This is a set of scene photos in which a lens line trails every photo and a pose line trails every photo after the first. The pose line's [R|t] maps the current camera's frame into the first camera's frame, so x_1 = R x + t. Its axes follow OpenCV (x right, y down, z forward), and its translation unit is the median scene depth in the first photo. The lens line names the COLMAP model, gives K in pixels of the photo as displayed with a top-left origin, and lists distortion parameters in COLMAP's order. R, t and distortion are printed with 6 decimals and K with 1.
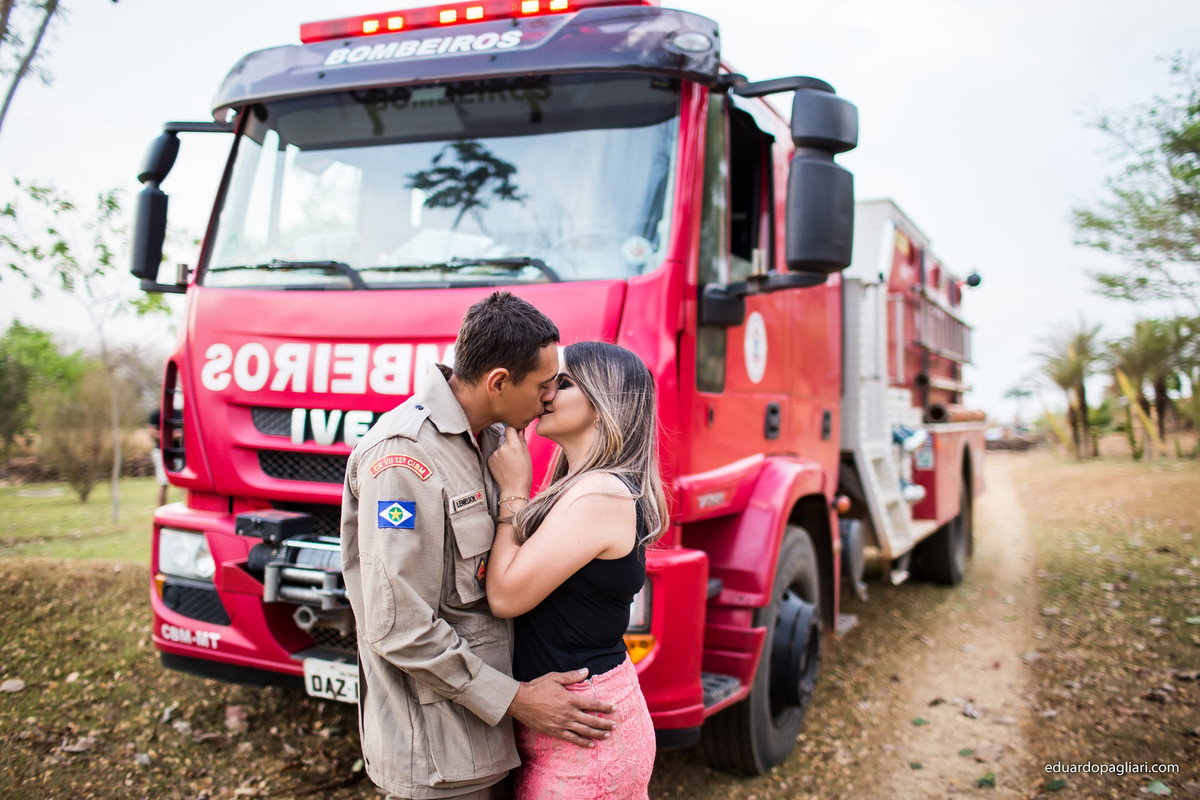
lens RADIAL K [[1167.7, 0, 606.2], [0, 1167.7, 386.9], [0, 0, 1]] dist [-0.103761, 0.133168]
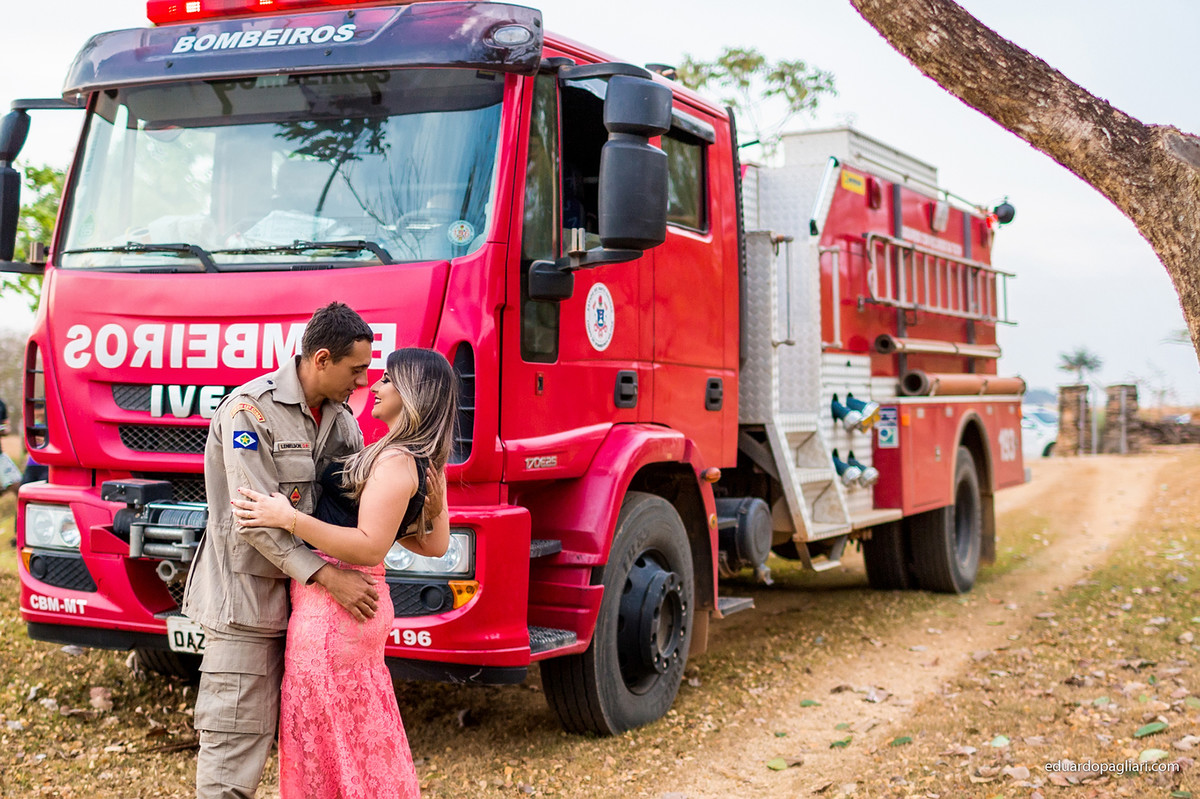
lens RADIAL K [[1839.0, 0, 599.2], [0, 1839.0, 416.7], [0, 0, 1]] dist [-0.068439, -0.071970]
pose [[0.999656, -0.017761, -0.019314, 0.165890], [0.018362, 0.999337, 0.031425, 0.003005], [0.018743, -0.031769, 0.999319, -0.645073]]
